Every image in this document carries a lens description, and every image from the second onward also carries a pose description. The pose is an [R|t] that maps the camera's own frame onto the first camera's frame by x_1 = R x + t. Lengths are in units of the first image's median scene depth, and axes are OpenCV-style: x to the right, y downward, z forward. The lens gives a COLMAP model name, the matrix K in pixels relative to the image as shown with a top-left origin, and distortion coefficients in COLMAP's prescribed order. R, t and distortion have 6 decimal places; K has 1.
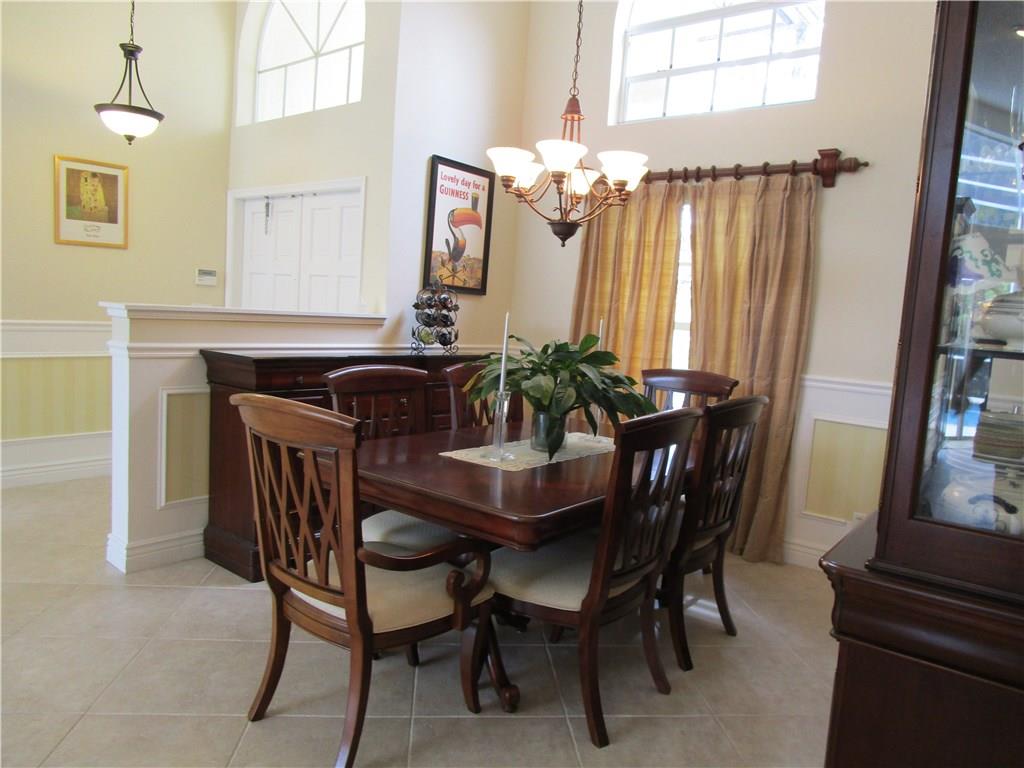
lens RADIAL K [[726.6, 0, 510.6], [0, 726.6, 380.5], [0, 0, 1]] dist [-0.034582, 0.010835]
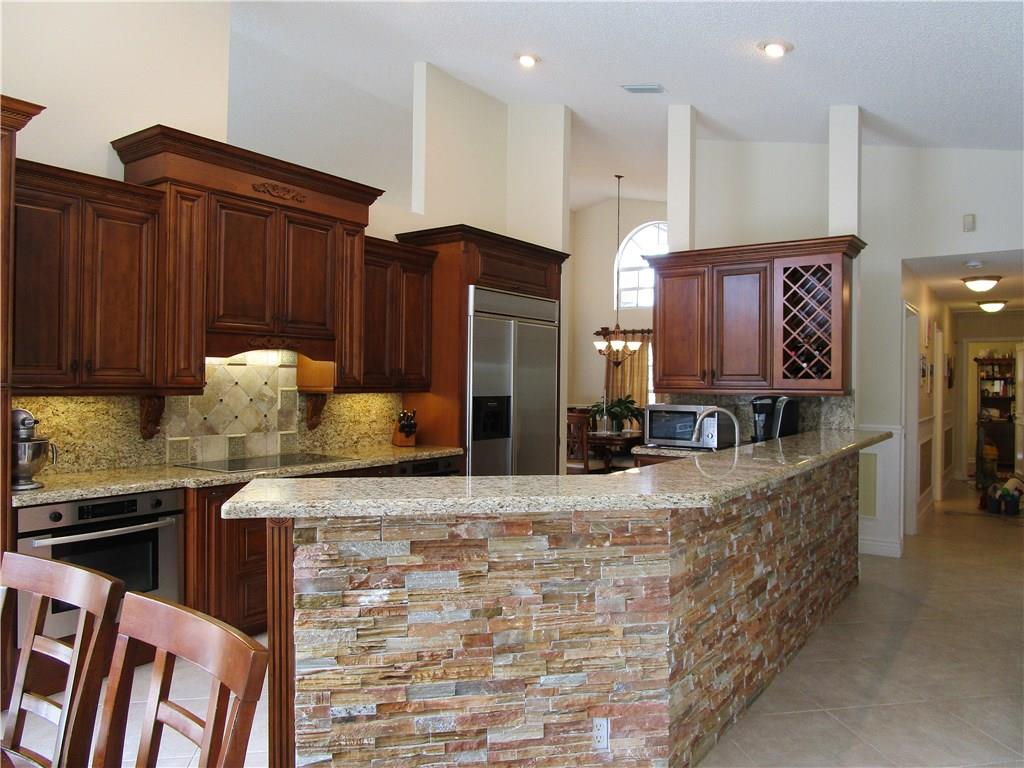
lens RADIAL K [[727.3, 0, 516.4], [0, 727.3, 380.1], [0, 0, 1]] dist [-0.032489, 0.012460]
pose [[0.996222, -0.058592, 0.064104, -0.422628], [0.064959, 0.992637, -0.102232, 0.122267], [-0.057643, 0.106010, 0.992693, -1.595299]]
